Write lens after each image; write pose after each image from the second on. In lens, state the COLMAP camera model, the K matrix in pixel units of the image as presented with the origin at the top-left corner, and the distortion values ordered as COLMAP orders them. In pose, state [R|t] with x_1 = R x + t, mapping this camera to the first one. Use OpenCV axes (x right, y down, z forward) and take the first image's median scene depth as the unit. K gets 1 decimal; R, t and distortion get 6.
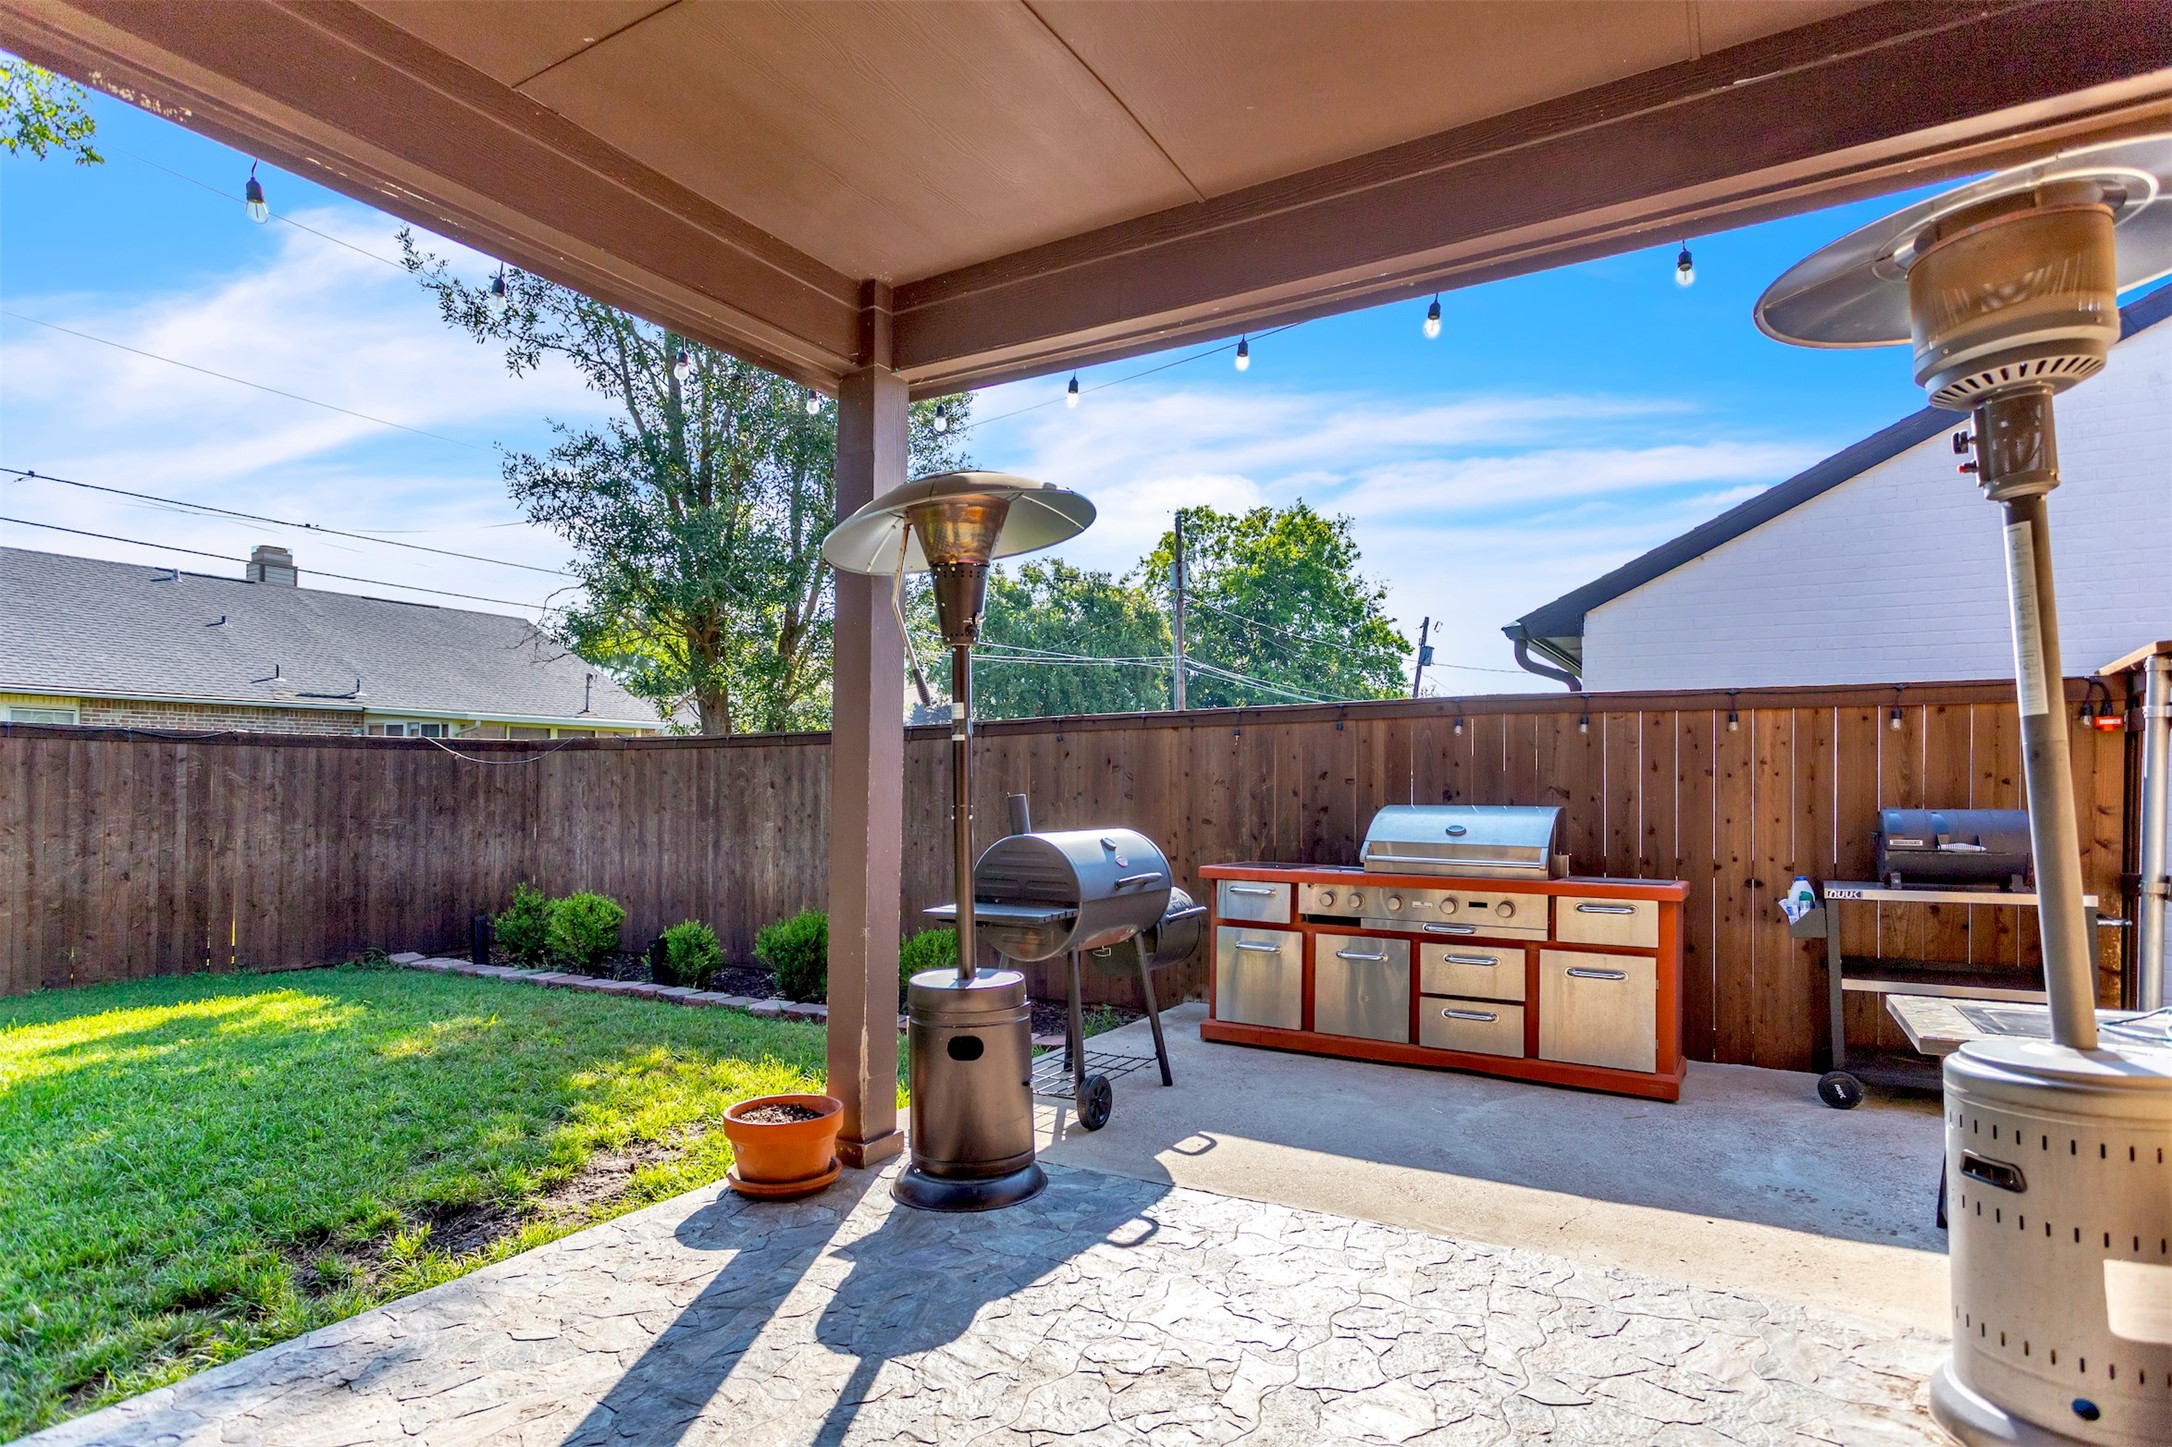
lens RADIAL K [[1068.2, 0, 1063.7], [0, 1068.2, 761.0], [0, 0, 1]] dist [0.009632, -0.000029]
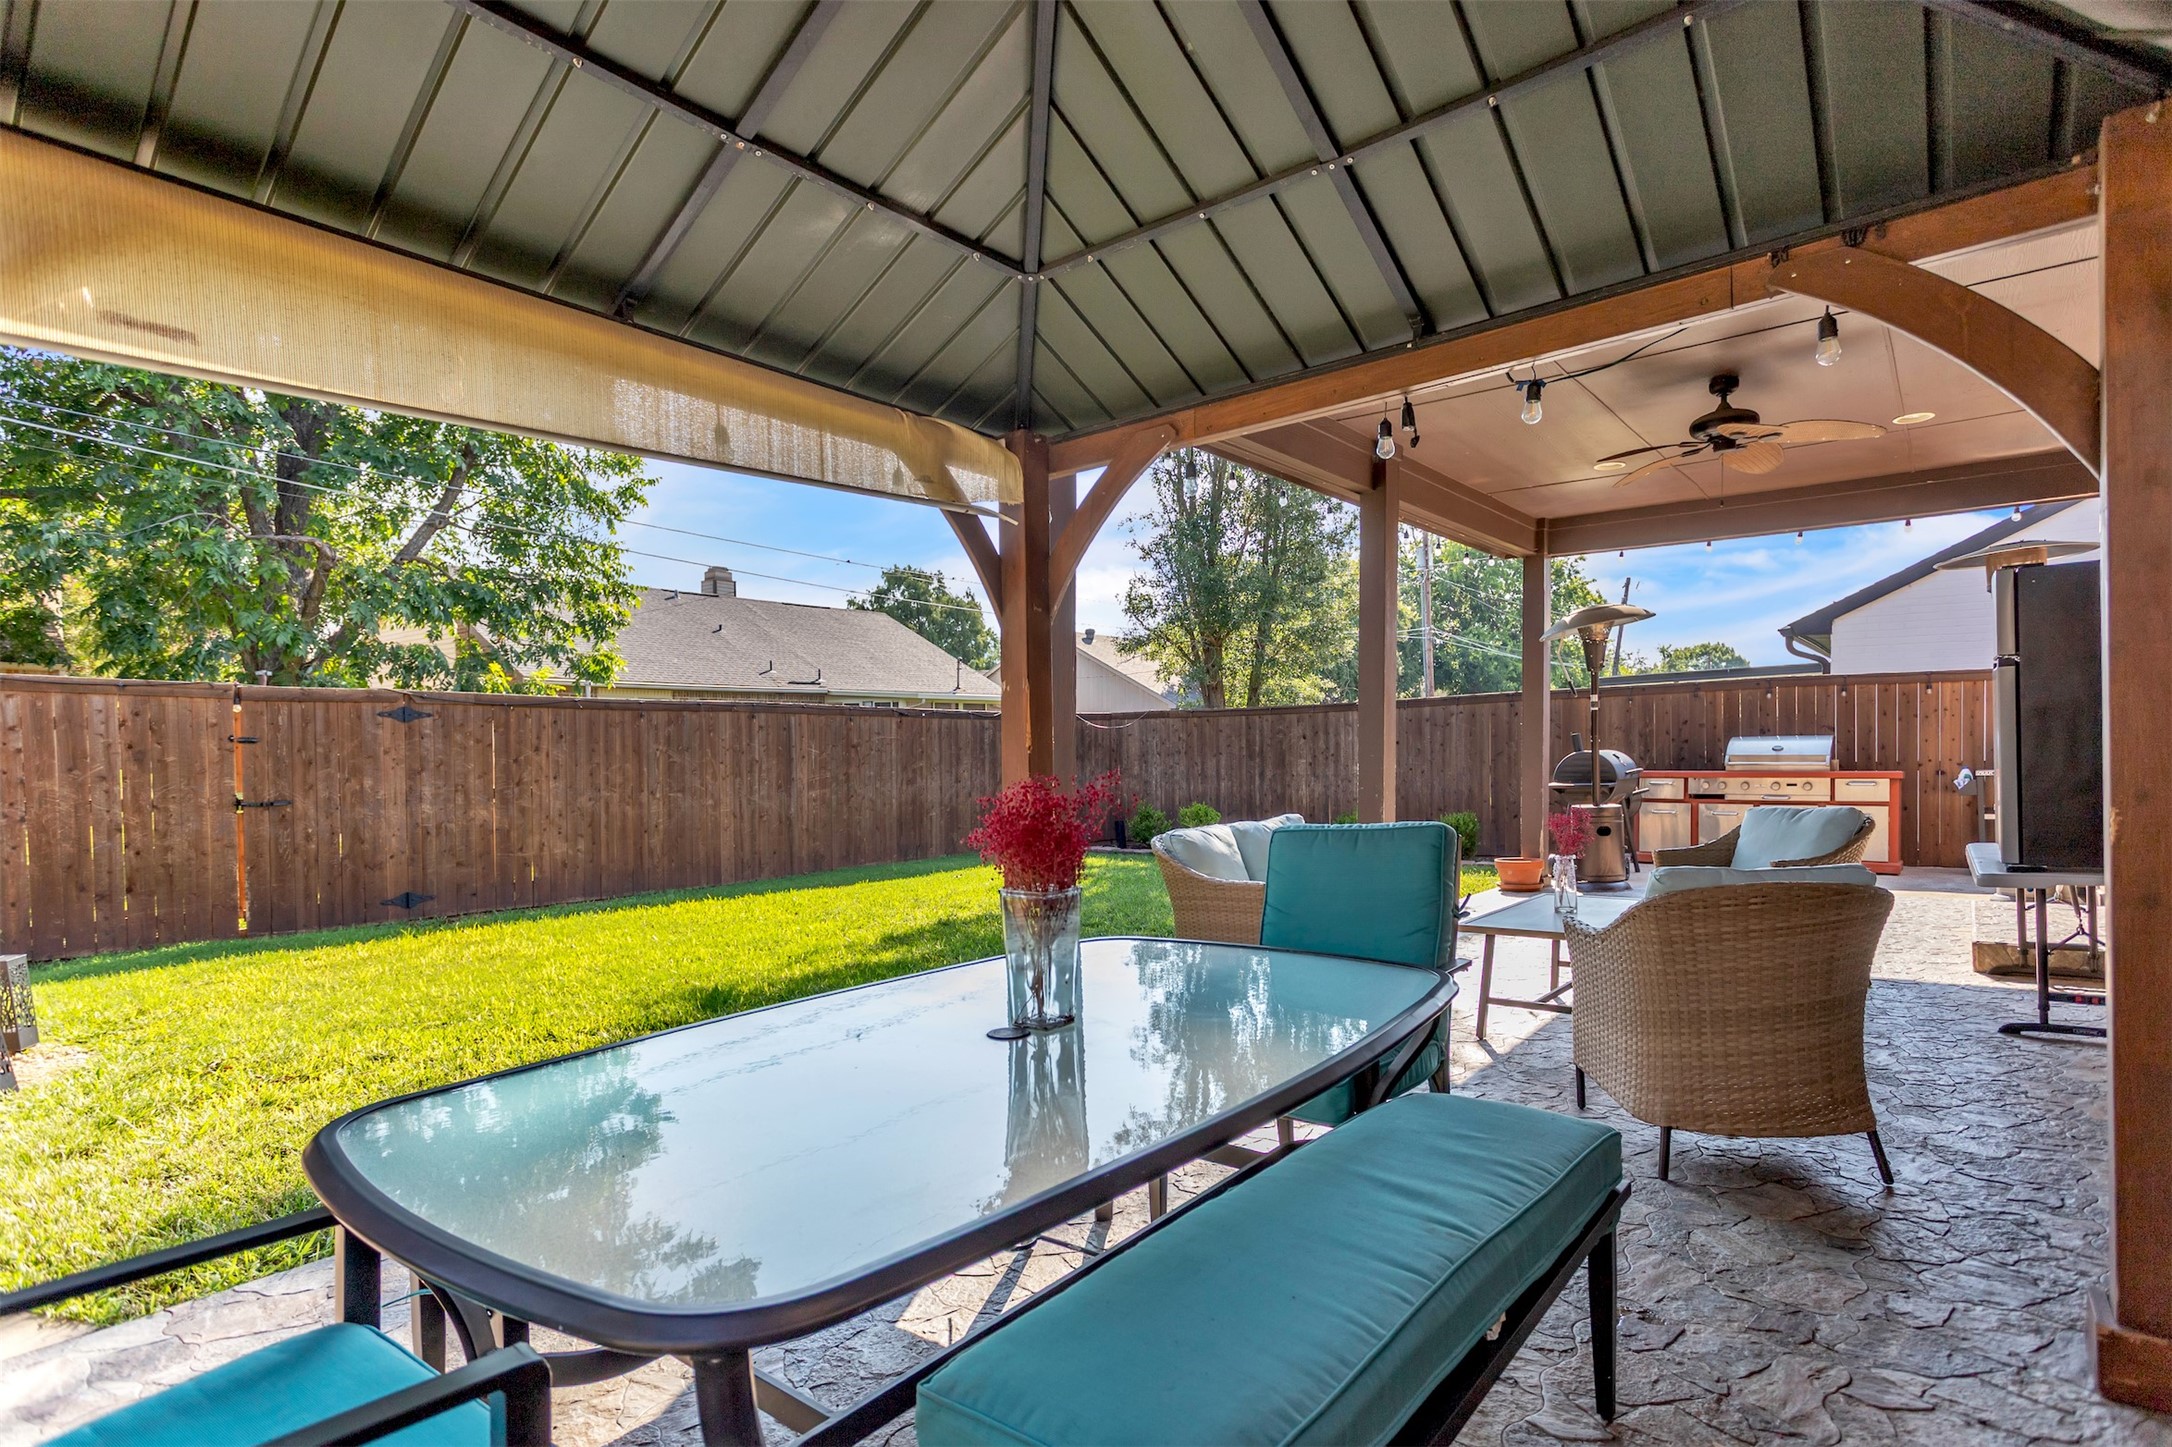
lens RADIAL K [[1068.2, 0, 1122.0], [0, 1068.2, 754.2], [0, 0, 1]] dist [0.009632, -0.000029]
pose [[0.995775, -0.020216, -0.089577, -0.582830], [0.022971, 0.999291, 0.029831, -0.009132], [0.088911, -0.031763, 0.995533, -0.946290]]
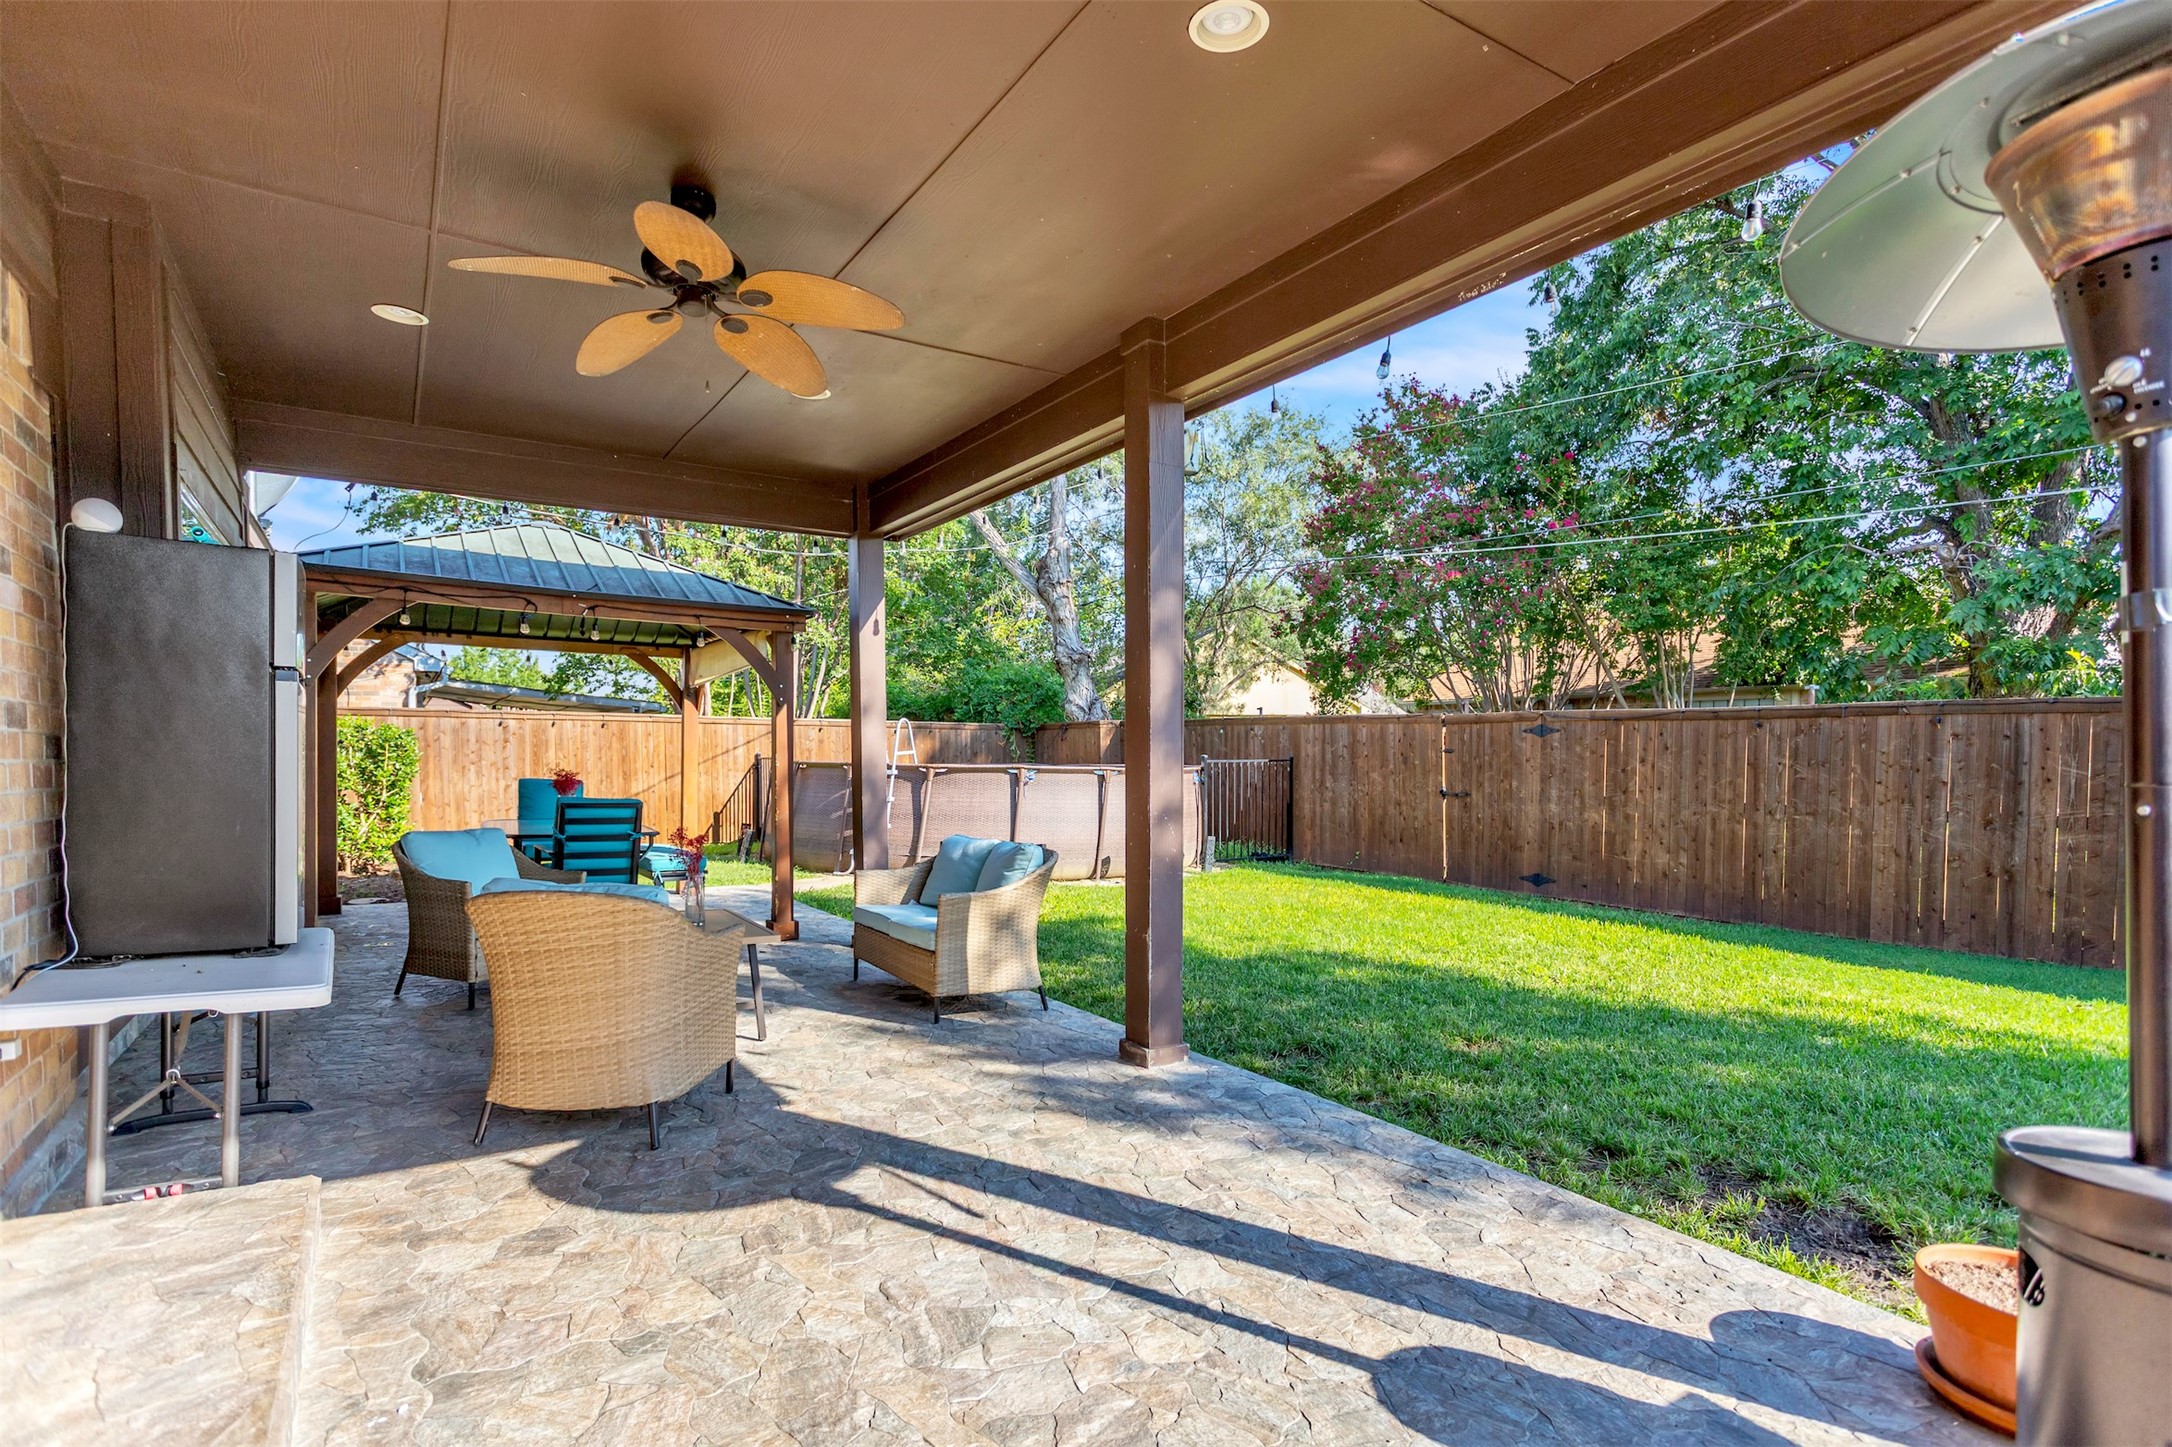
lens RADIAL K [[1068.2, 0, 1080.6], [0, 1068.2, 738.0], [0, 0, 1]] dist [0.009632, -0.000029]
pose [[-0.396119, -0.026002, -0.917831, 0.368969], [0.008915, 0.999443, -0.032162, 0.024870], [0.918156, -0.020922, -0.395666, 0.546091]]
